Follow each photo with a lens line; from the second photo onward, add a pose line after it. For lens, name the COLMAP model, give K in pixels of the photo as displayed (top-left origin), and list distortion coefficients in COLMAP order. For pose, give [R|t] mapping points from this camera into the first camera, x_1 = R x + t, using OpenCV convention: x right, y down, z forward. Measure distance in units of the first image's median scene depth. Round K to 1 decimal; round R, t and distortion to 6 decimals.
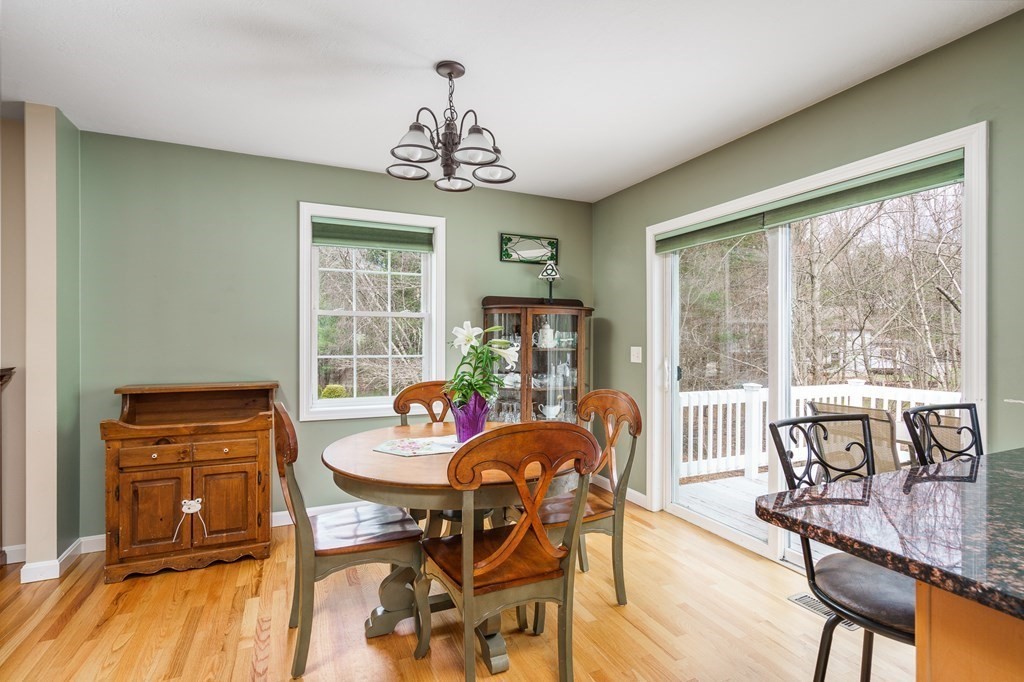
lens RADIAL K [[513.4, 0, 539.8], [0, 513.4, 342.1], [0, 0, 1]] dist [0.007487, -0.001224]
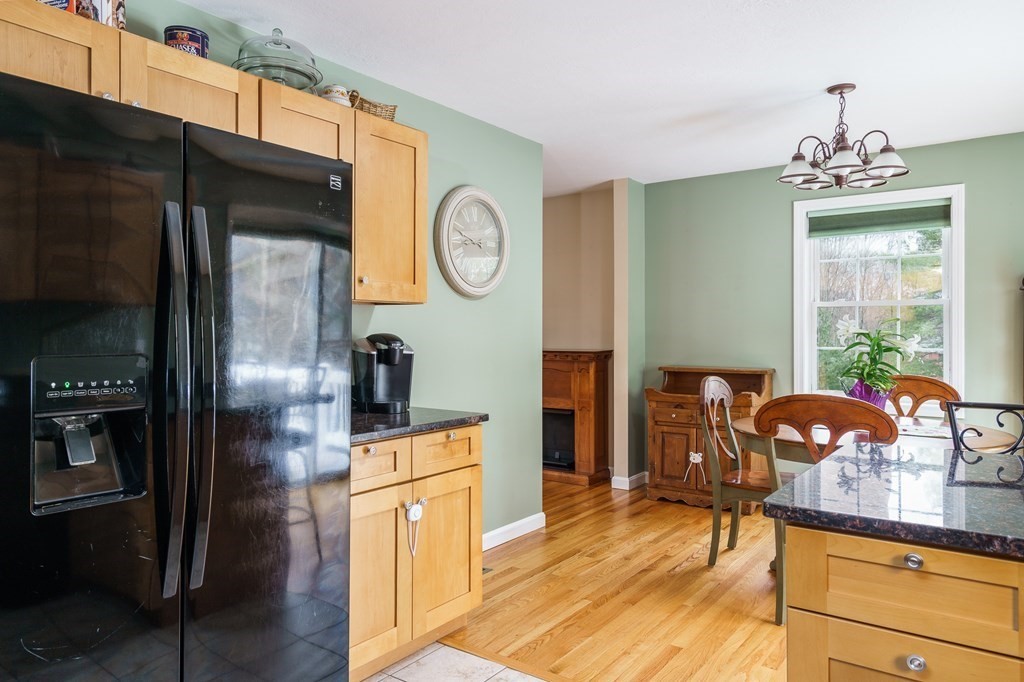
lens RADIAL K [[692.3, 0, 508.8], [0, 692.3, 337.6], [0, 0, 1]] dist [0.001109, -0.001656]
pose [[0.510689, 0.003069, -0.859760, 0.605241], [0.001995, 0.999987, 0.004754, 0.001381], [0.859763, -0.004143, 0.510676, -0.316489]]
